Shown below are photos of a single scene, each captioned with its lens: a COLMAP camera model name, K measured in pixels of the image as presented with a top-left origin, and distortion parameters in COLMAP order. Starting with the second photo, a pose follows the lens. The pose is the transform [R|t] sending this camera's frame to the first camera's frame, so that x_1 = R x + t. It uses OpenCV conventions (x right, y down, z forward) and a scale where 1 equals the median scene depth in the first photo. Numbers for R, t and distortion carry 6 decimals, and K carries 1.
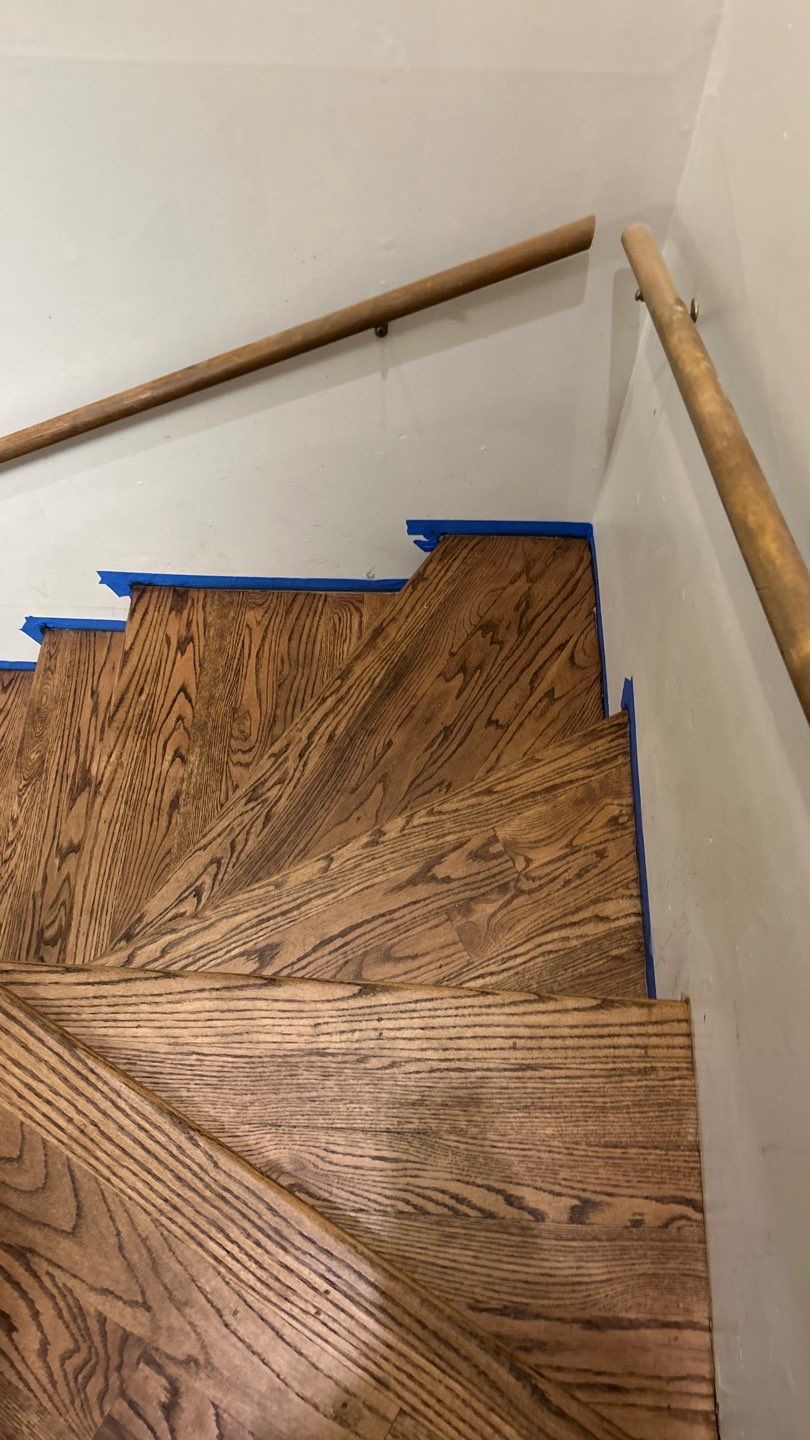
lens RADIAL K [[1076.2, 0, 405.0], [0, 1076.2, 720.0], [0, 0, 1]] dist [0.002537, 0.000633]
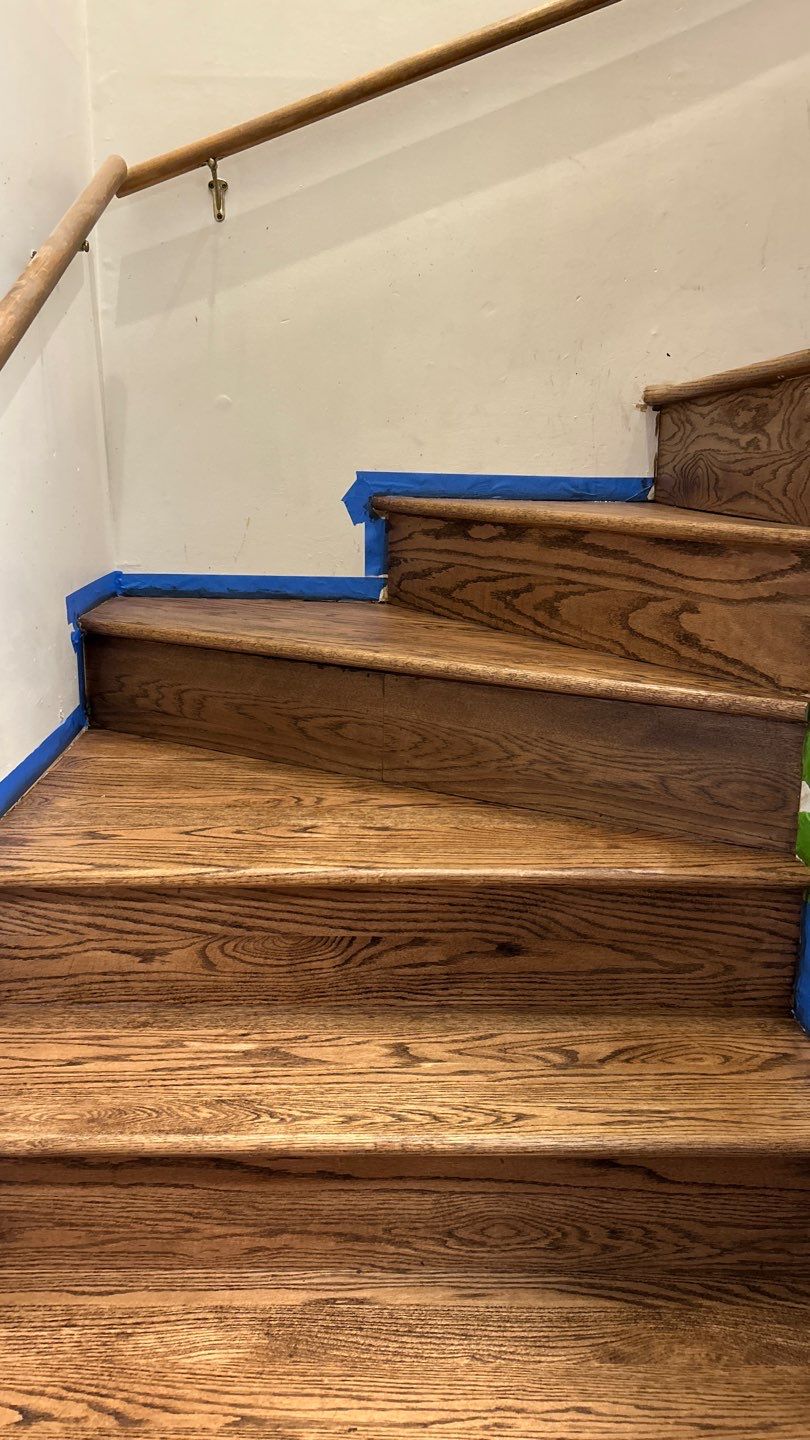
lens RADIAL K [[1076.2, 0, 405.0], [0, 1076.2, 720.0], [0, 0, 1]] dist [0.002537, 0.000633]
pose [[-0.061536, -0.246750, 0.967123, -0.851713], [0.865146, 0.470010, 0.174965, -0.061995], [-0.497730, 0.847470, 0.184553, 0.785387]]
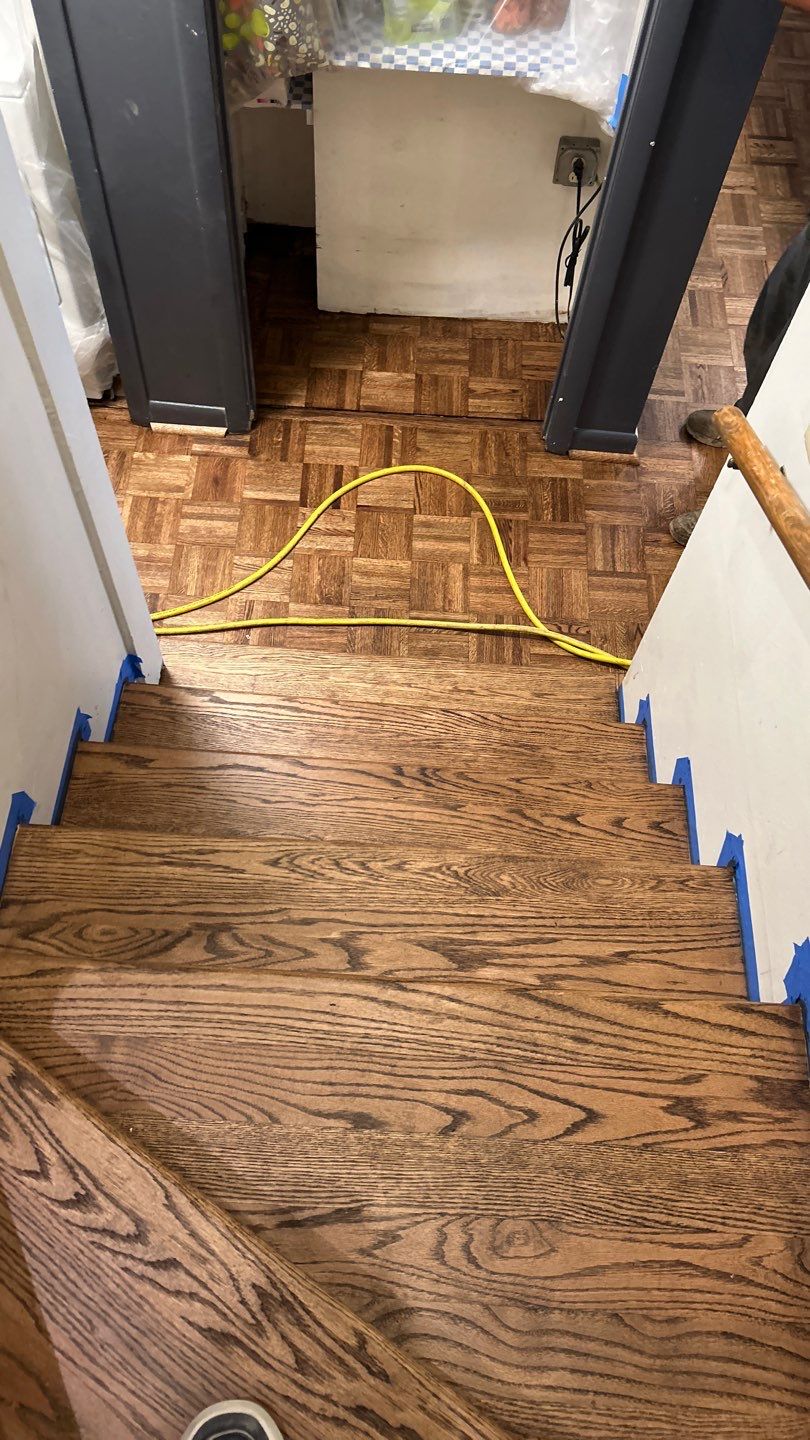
lens RADIAL K [[1090.7, 0, 394.2], [0, 1090.7, 730.8], [0, 0, 1]] dist [0.076314, -0.092394]
pose [[-0.011388, 0.879303, -0.476127, -0.113872], [-0.892530, 0.205749, 0.401321, -0.213519], [0.450845, 0.429528, 0.782461, 0.441492]]
